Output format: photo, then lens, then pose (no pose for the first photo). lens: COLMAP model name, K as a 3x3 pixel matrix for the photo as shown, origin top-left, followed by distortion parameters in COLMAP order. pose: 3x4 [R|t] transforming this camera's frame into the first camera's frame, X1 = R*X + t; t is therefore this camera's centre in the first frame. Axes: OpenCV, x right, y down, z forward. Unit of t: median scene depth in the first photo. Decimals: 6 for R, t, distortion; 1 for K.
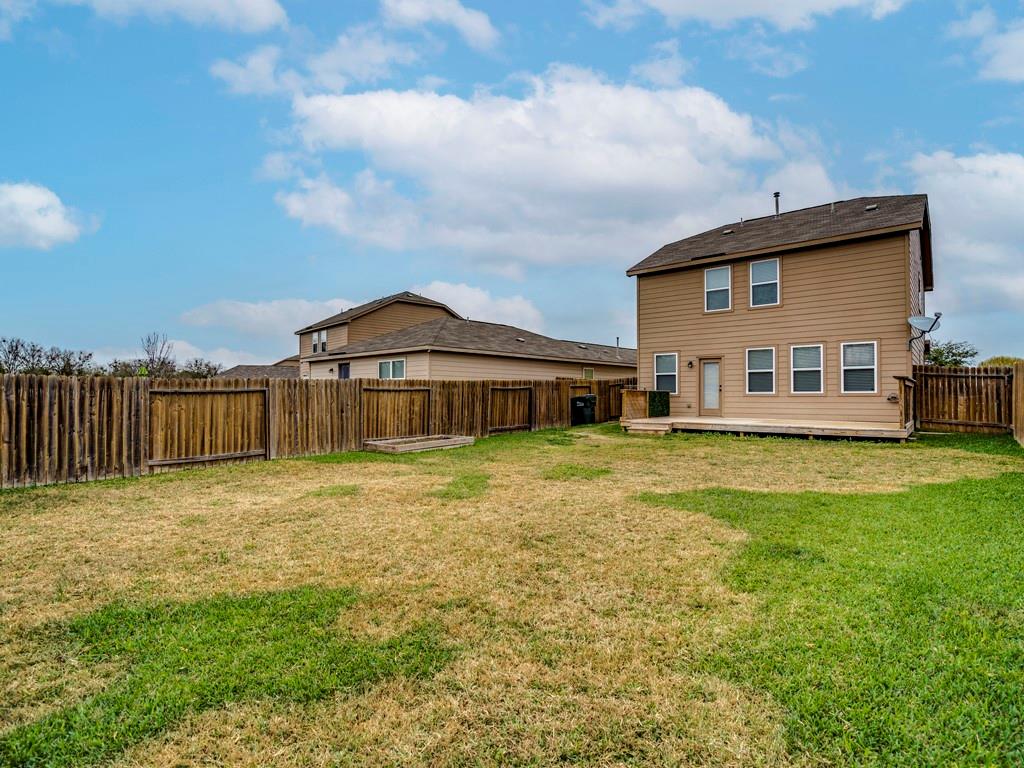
lens RADIAL K [[514.6, 0, 577.7], [0, 514.6, 389.4], [0, 0, 1]] dist [-0.001229, 0.000593]
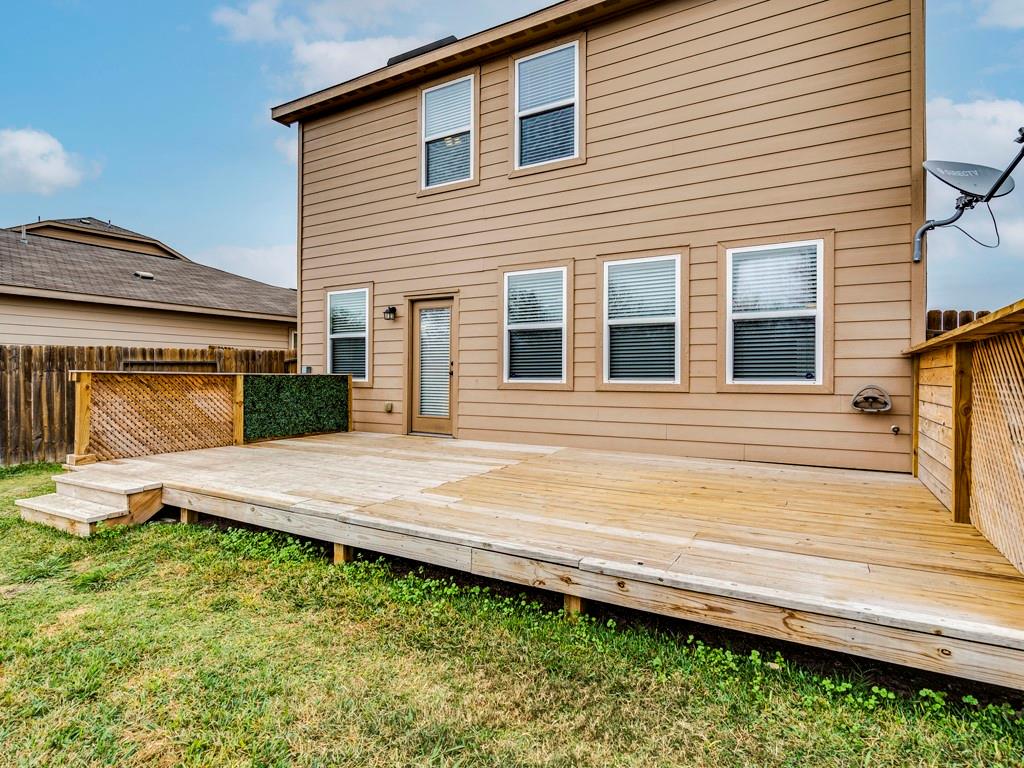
lens RADIAL K [[514.6, 0, 517.7], [0, 514.6, 377.2], [0, 0, 1]] dist [-0.001229, 0.000593]
pose [[0.997392, 0.004222, 0.072051, 0.320942], [-0.005560, 0.999816, 0.018384, -0.003561], [-0.071960, -0.018737, 0.997231, 0.612367]]
